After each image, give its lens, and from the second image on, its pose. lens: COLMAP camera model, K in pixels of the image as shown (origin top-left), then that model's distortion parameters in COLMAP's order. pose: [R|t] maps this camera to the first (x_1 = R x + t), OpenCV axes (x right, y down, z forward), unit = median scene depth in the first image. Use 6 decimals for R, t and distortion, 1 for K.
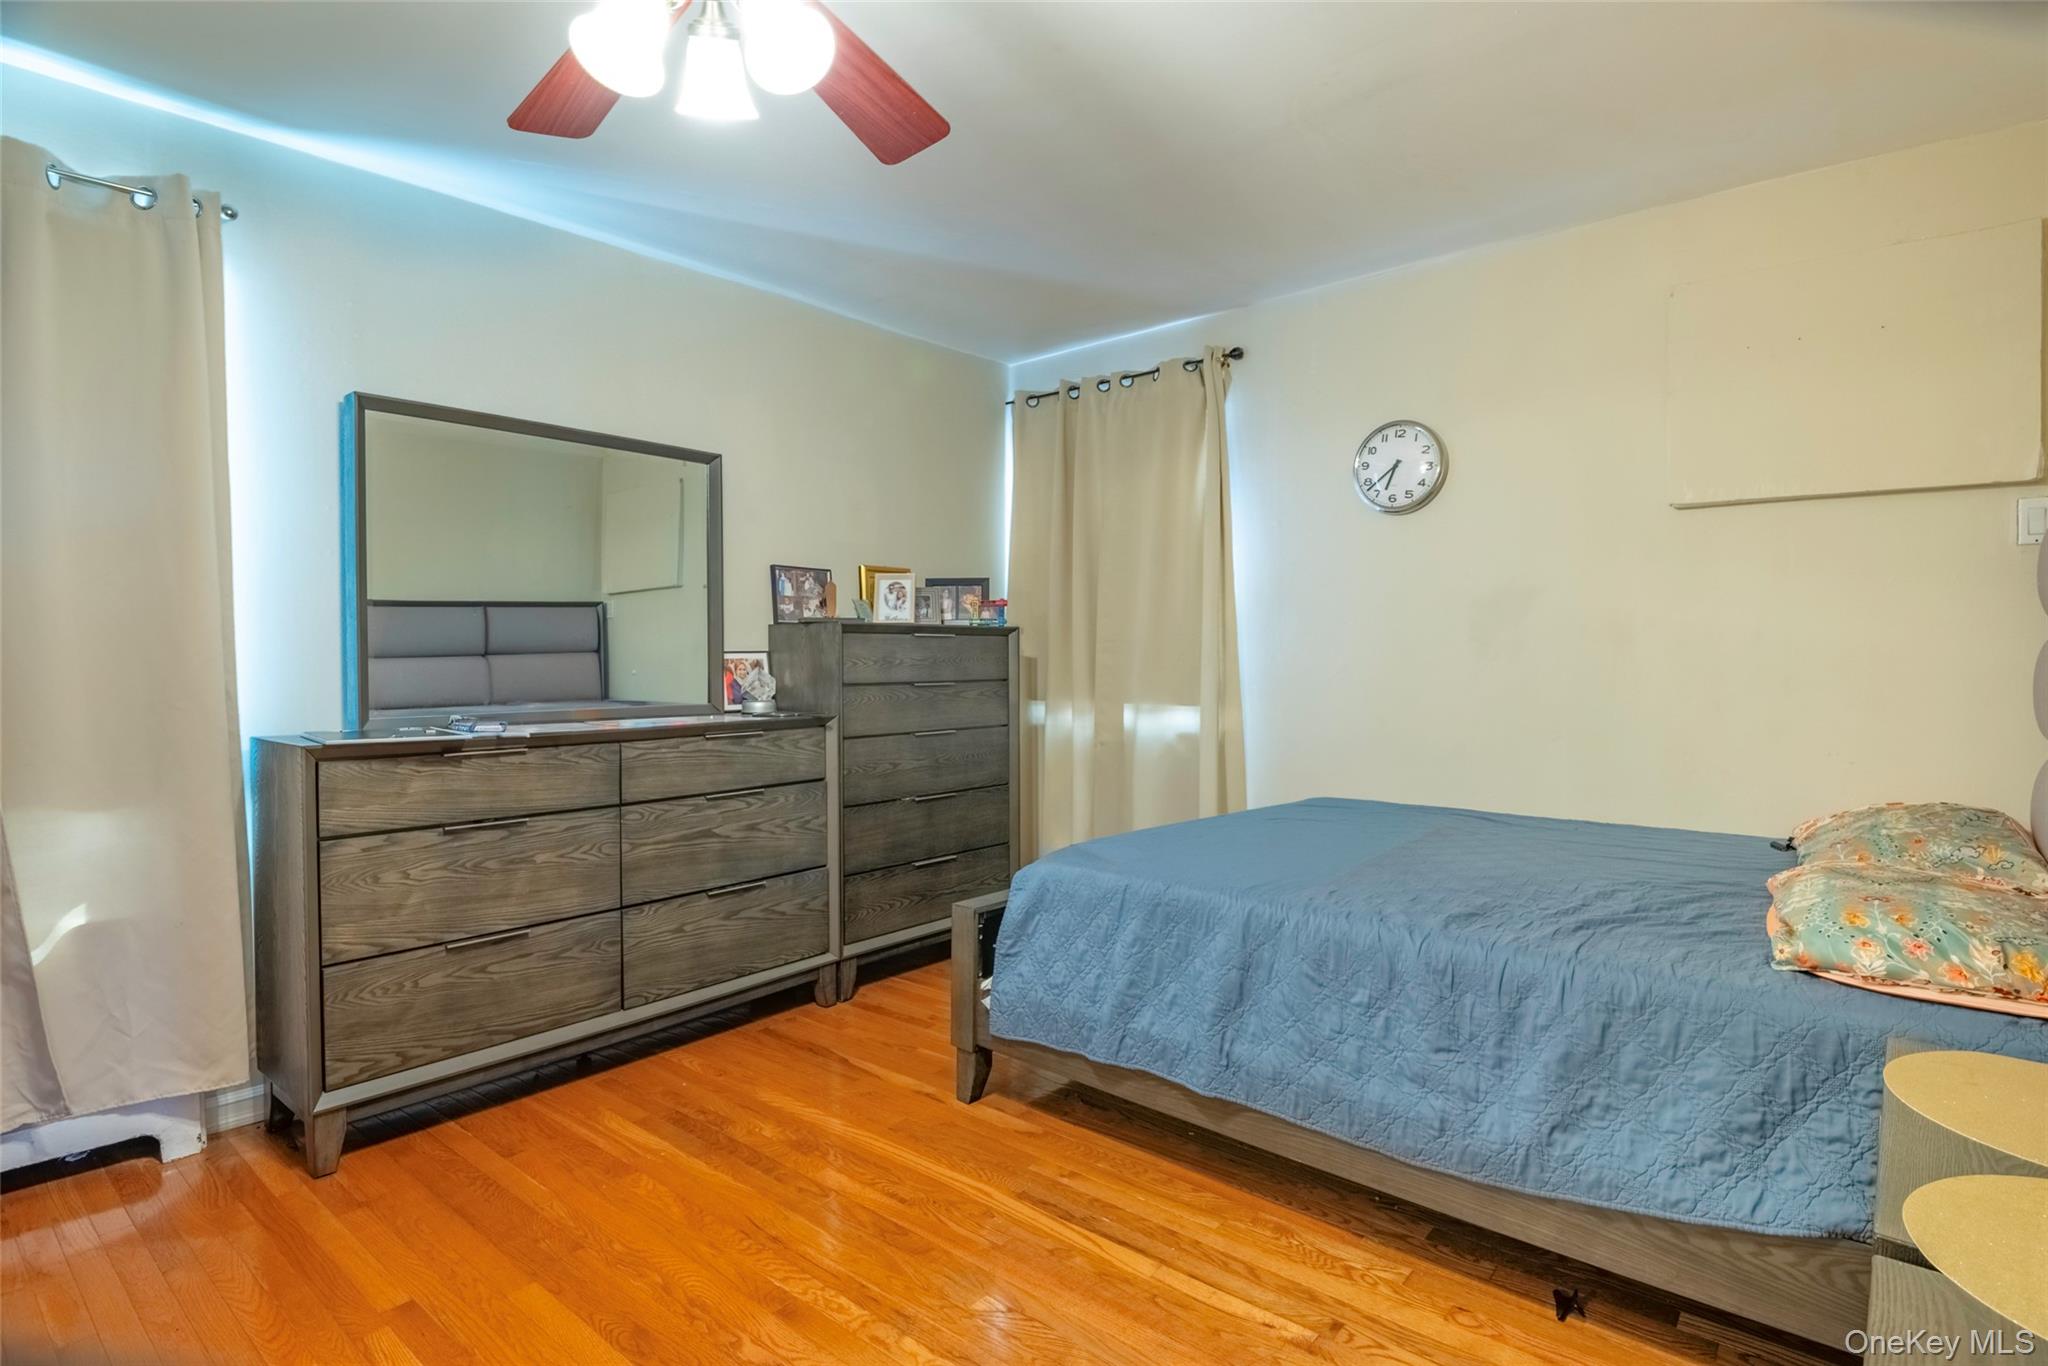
lens RADIAL K [[1063.4, 0, 1023.3], [0, 1063.4, 646.2], [0, 0, 1]] dist [-0.008614, -0.011466]
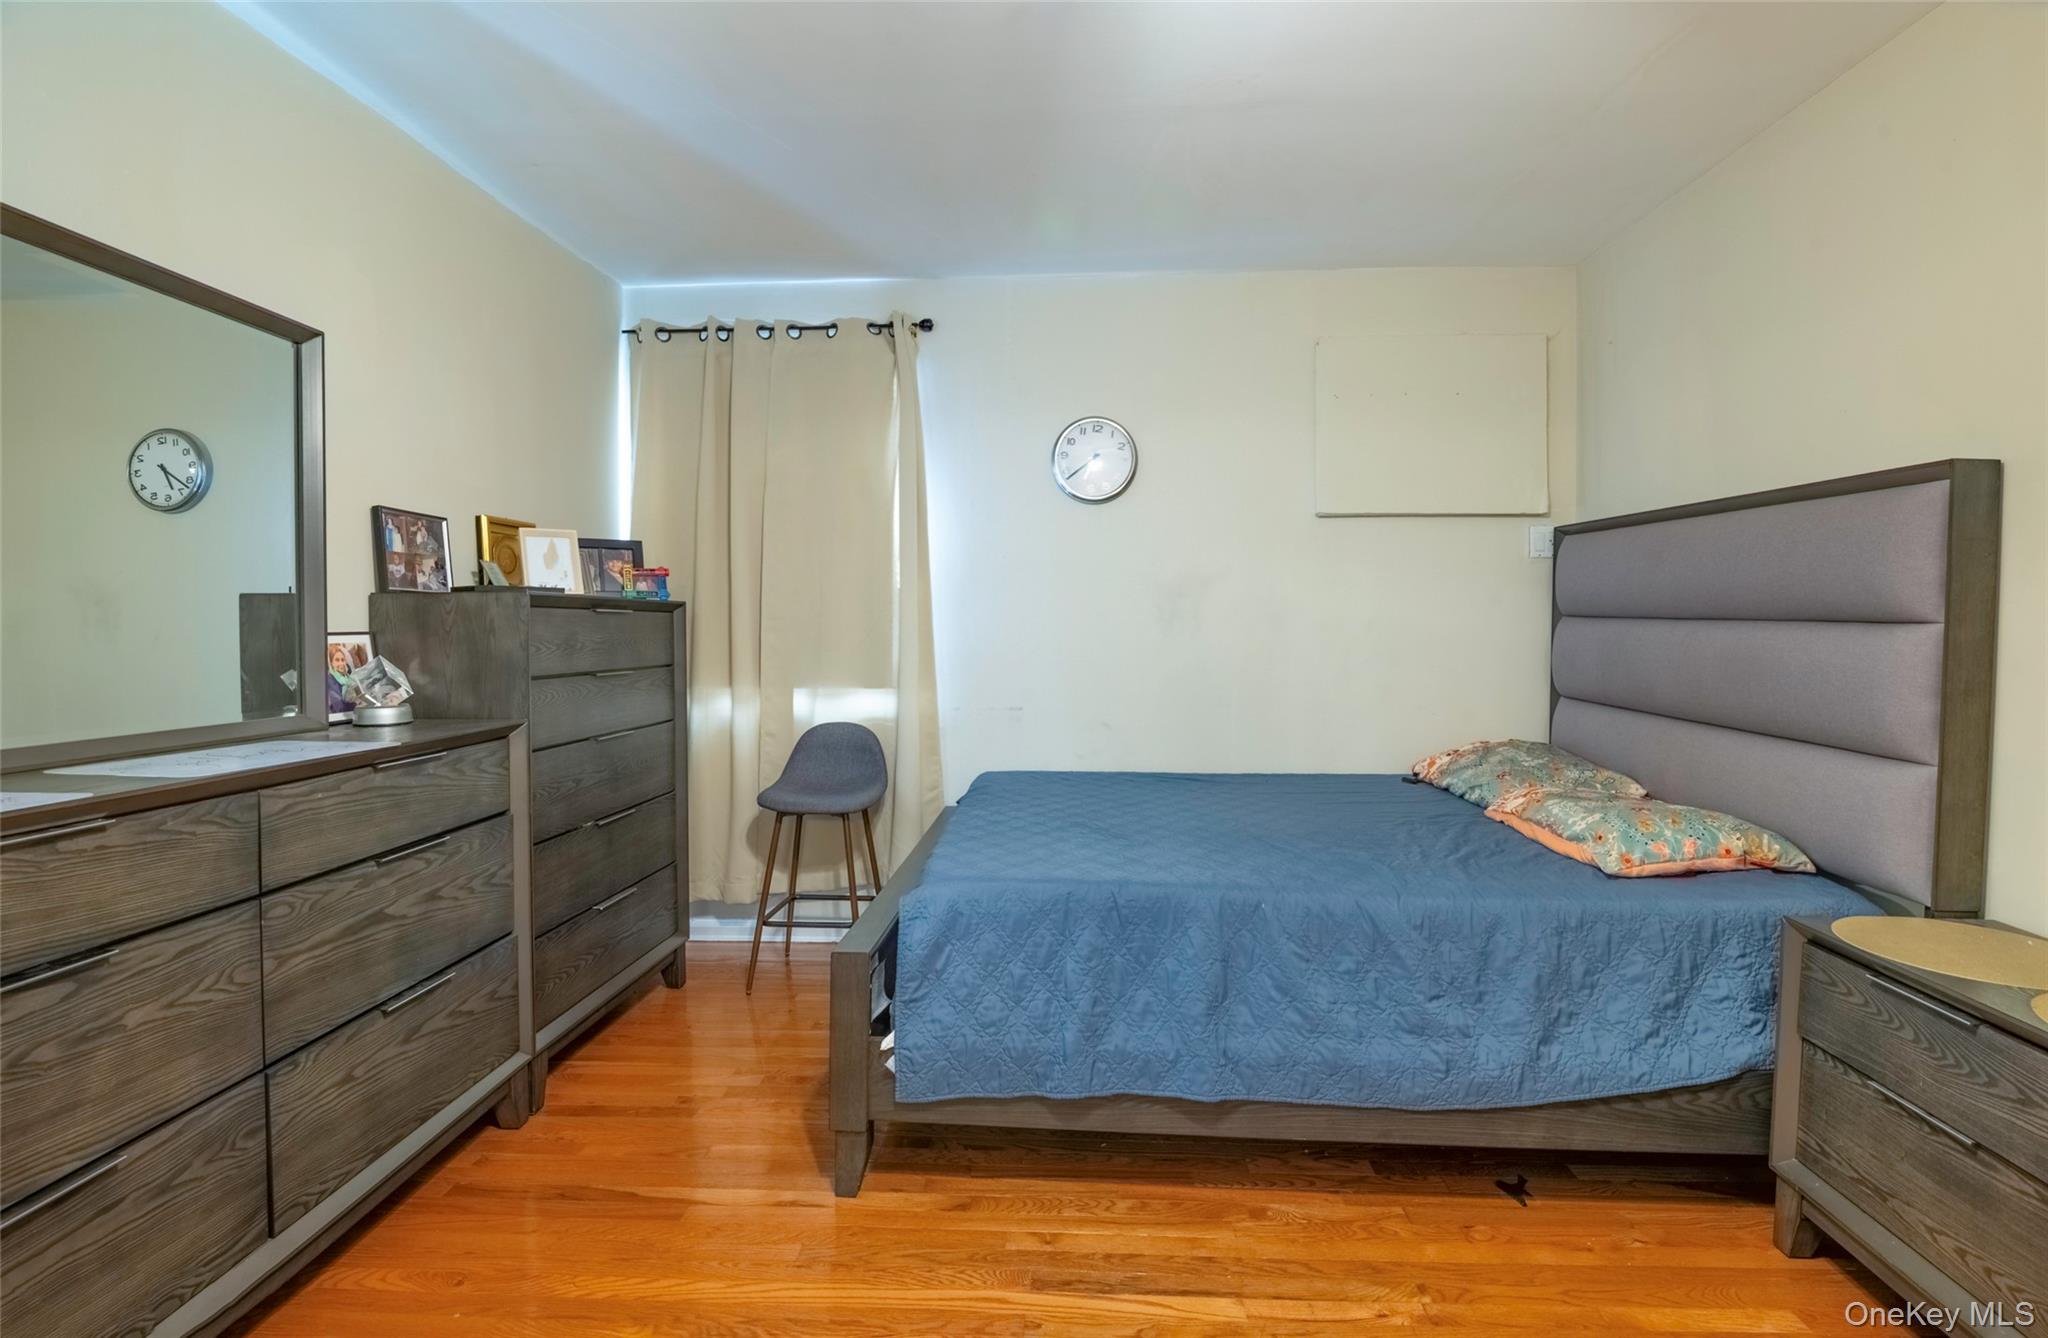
lens RADIAL K [[989.1, 0, 1027.5], [0, 989.1, 622.6], [0, 0, 1]] dist [-0.003388, -0.012827]
pose [[0.784088, 0.003581, 0.620640, -0.400557], [-0.004283, 0.999991, -0.000358, -0.003865], [-0.620635, -0.002377, 0.784096, 0.322419]]
